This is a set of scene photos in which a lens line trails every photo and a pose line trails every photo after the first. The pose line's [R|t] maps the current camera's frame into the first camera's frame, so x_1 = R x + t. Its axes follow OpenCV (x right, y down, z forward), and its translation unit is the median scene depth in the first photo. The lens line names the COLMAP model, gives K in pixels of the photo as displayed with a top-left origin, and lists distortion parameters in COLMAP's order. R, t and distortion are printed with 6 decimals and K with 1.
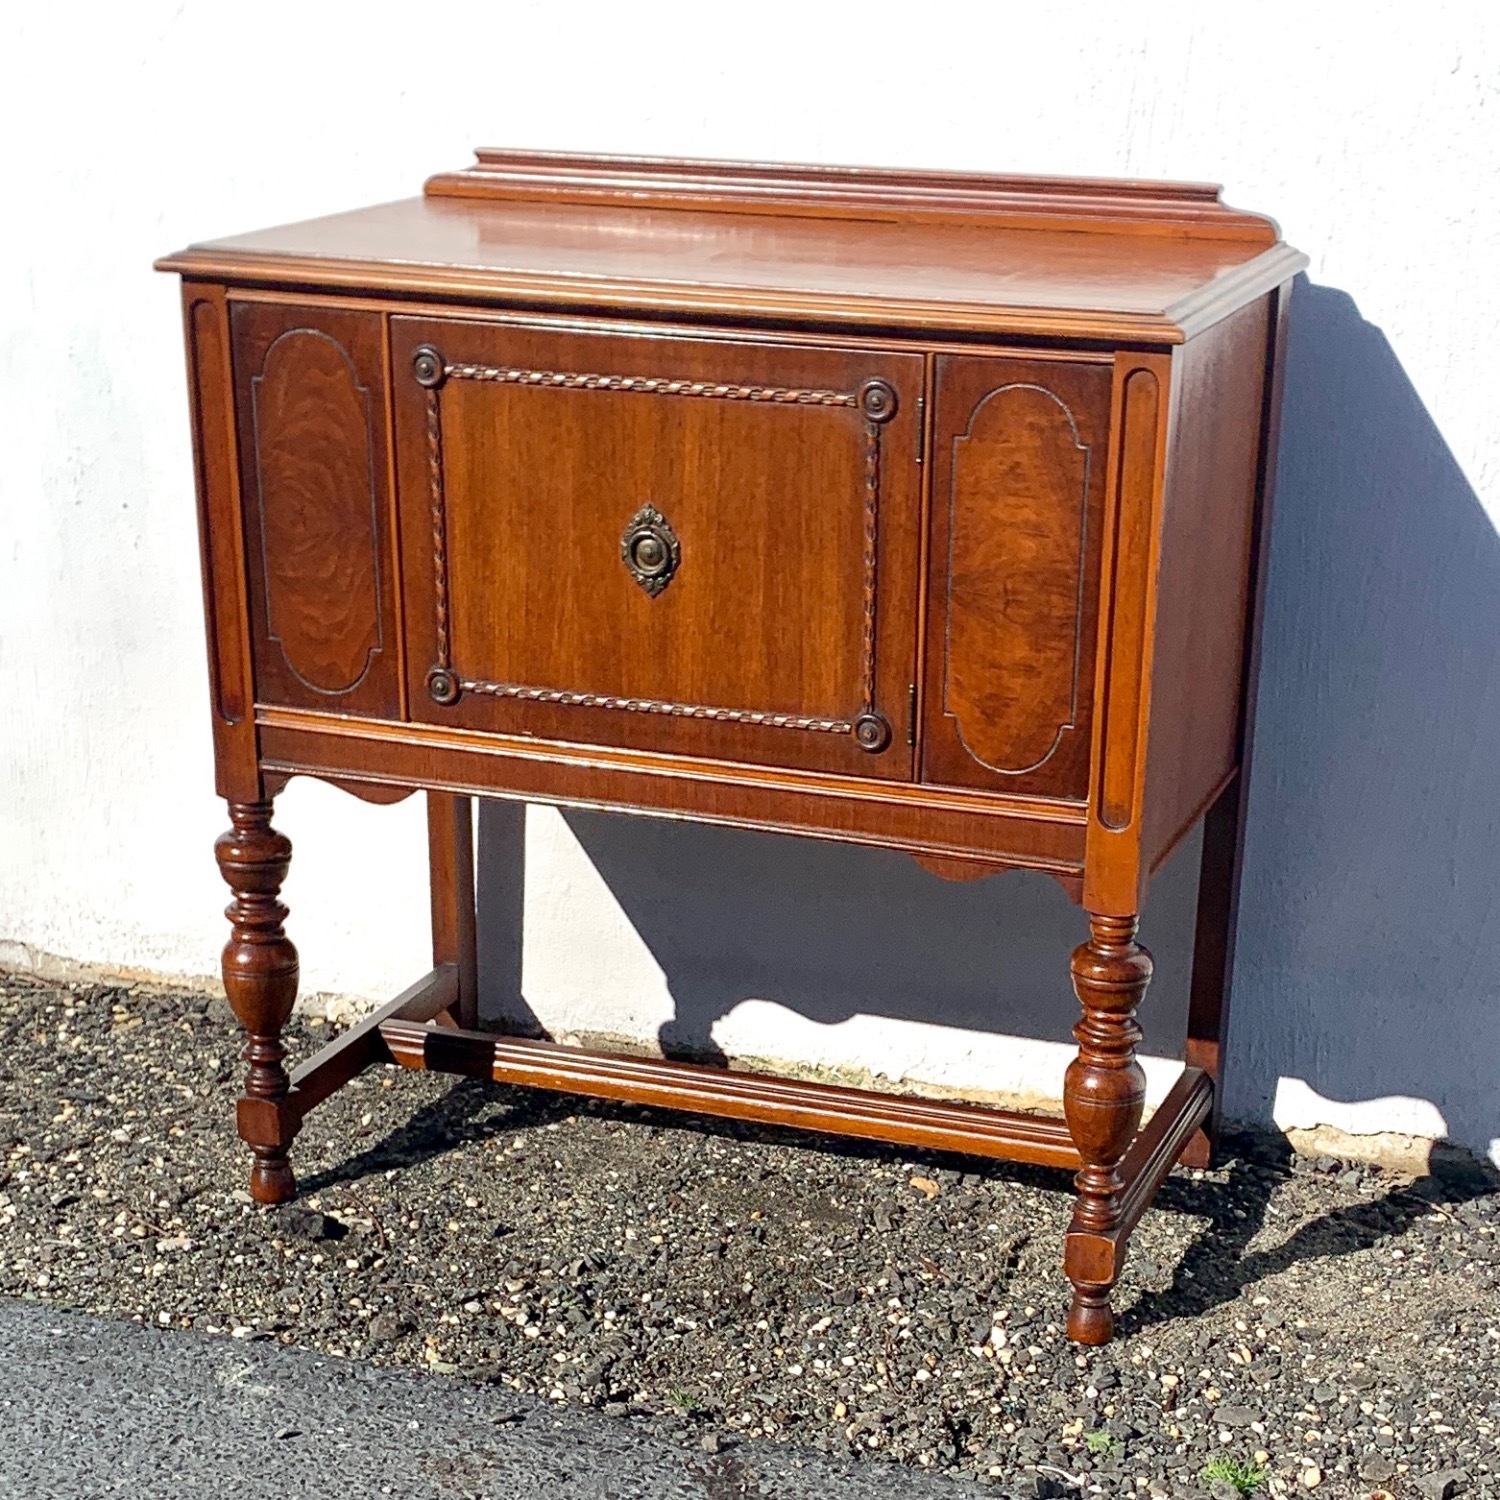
lens RADIAL K [[2962.5, 0, 829.5], [0, 2962.5, 1121.0], [0, 0, 1]] dist [0.107984, 0.000000]
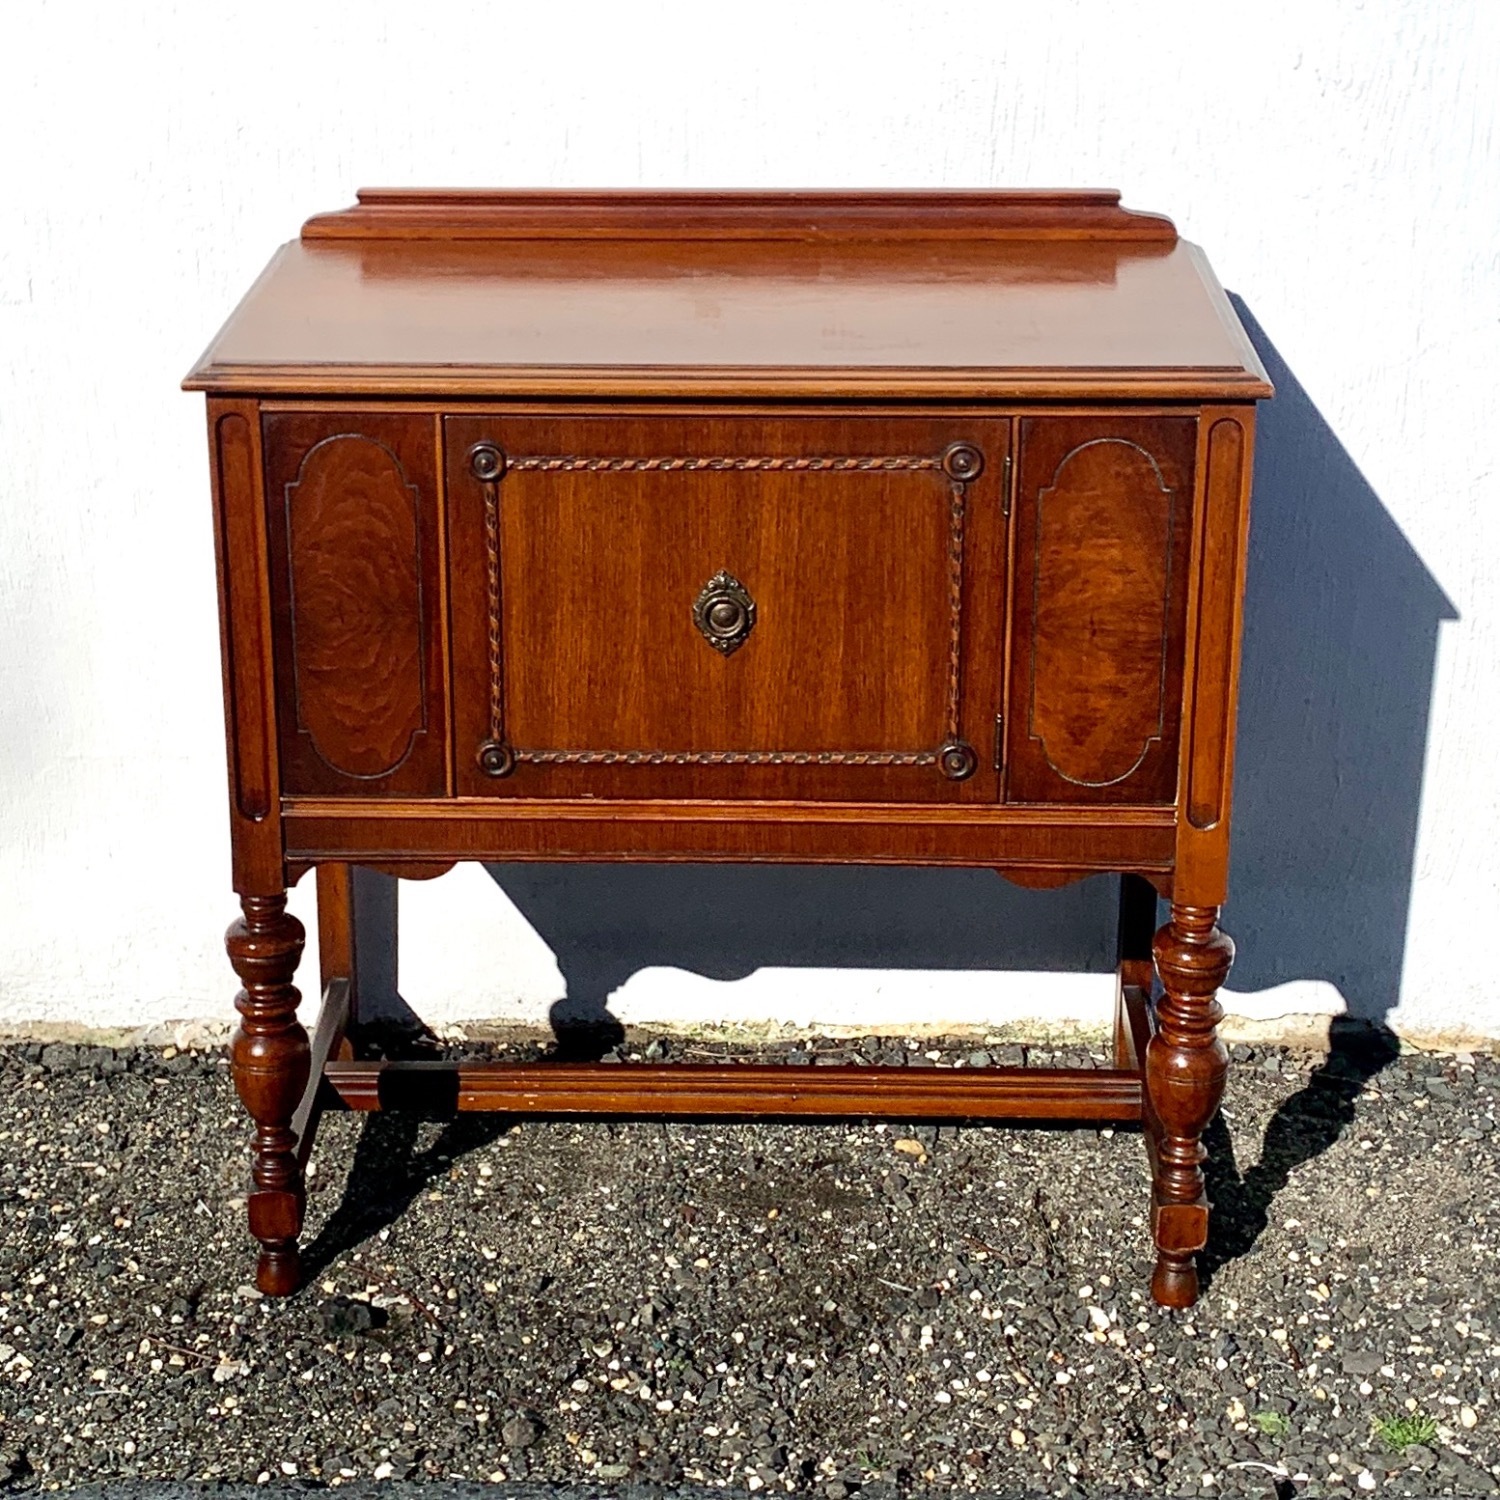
lens RADIAL K [[2962.5, 0, 709.4], [0, 2962.5, 532.7], [0, 0, 1]] dist [0.107984, 0.000000]
pose [[0.951596, -0.117966, 0.283810, -0.325389], [0.137706, 0.989182, -0.050564, -0.157785], [-0.274775, 0.087199, 0.957546, 0.031835]]
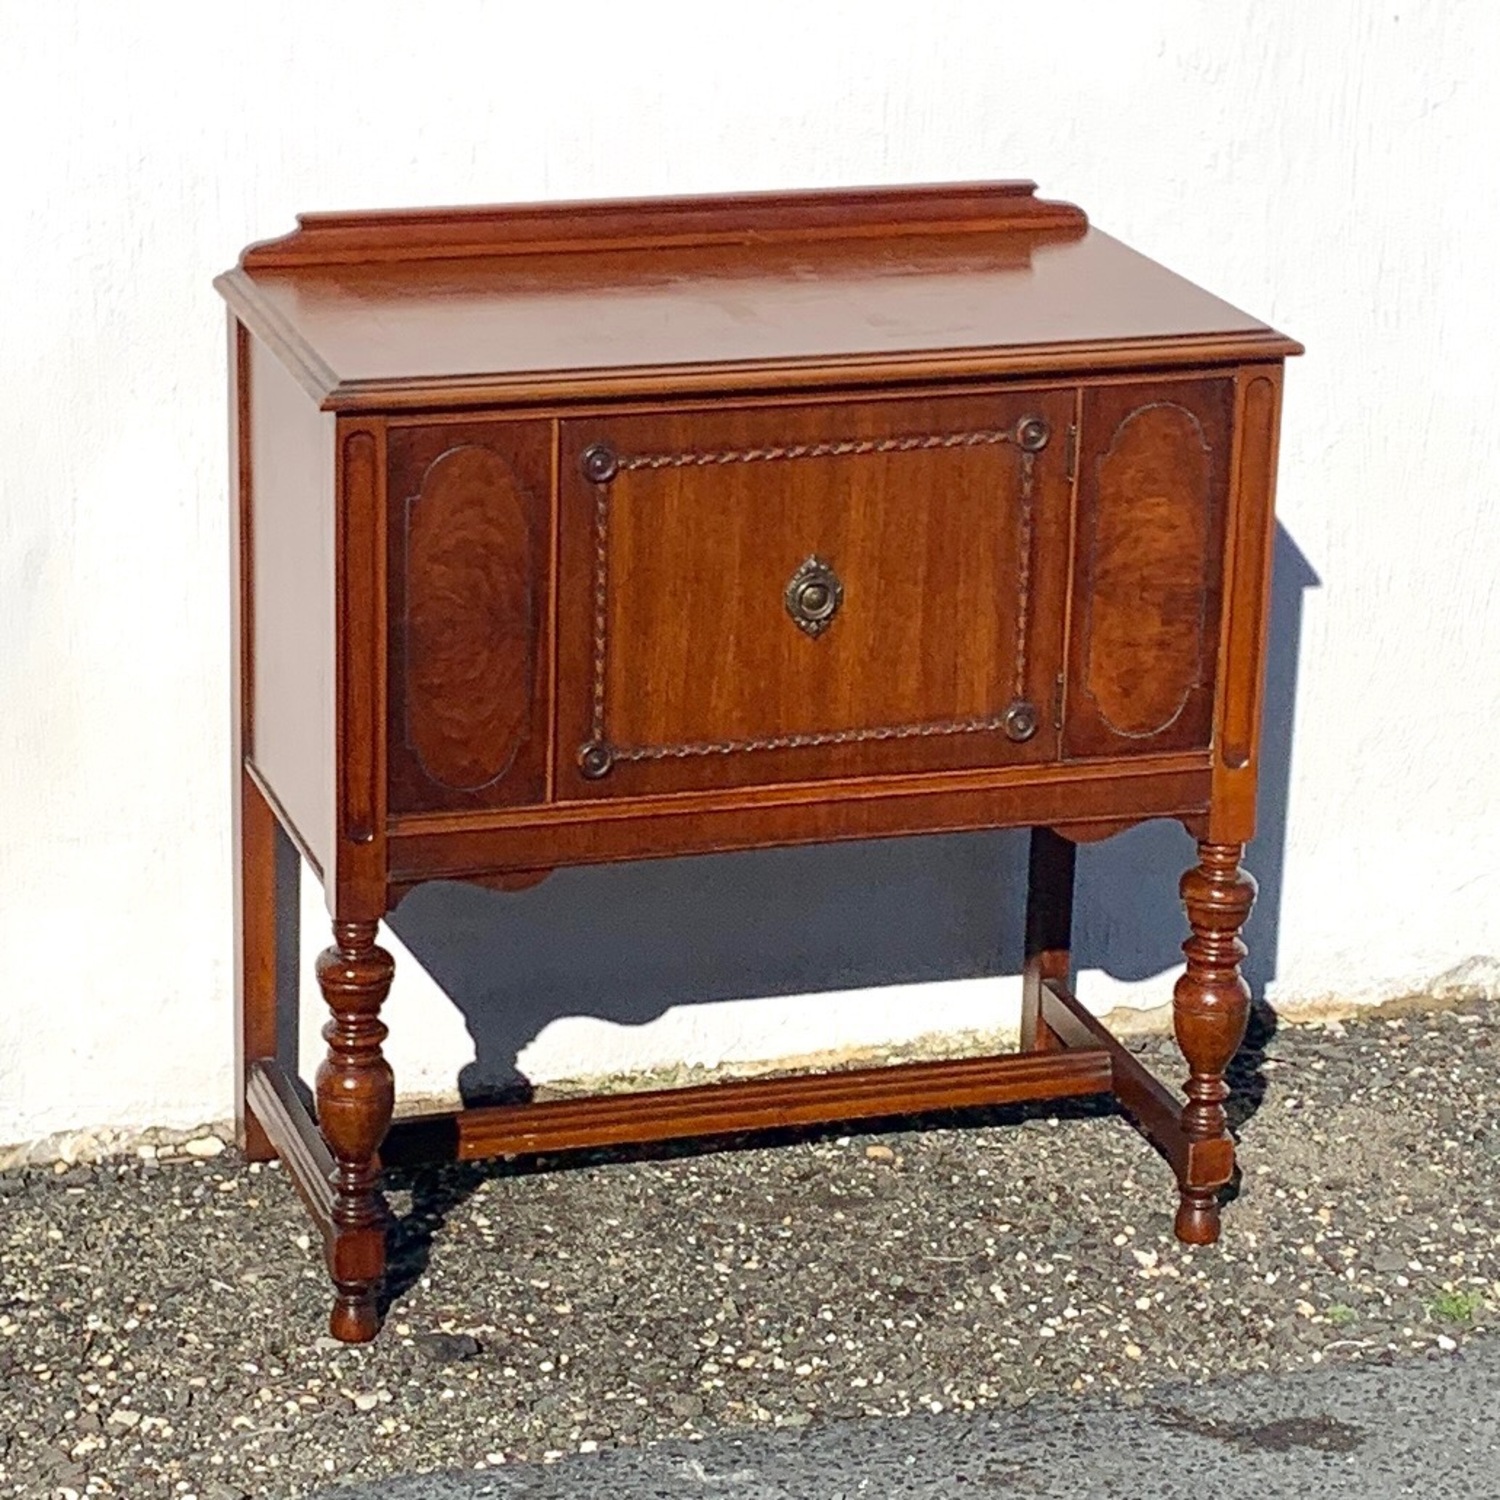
lens RADIAL K [[4424.8, 0, 653.5], [0, 4424.8, 672.8], [0, 0, 1]] dist [0.197540, 0.000000]
pose [[0.809099, -0.183578, 0.558264, -0.921615], [0.228882, 0.973385, -0.011637, -0.149909], [-0.541269, 0.137192, 0.829582, -0.247454]]
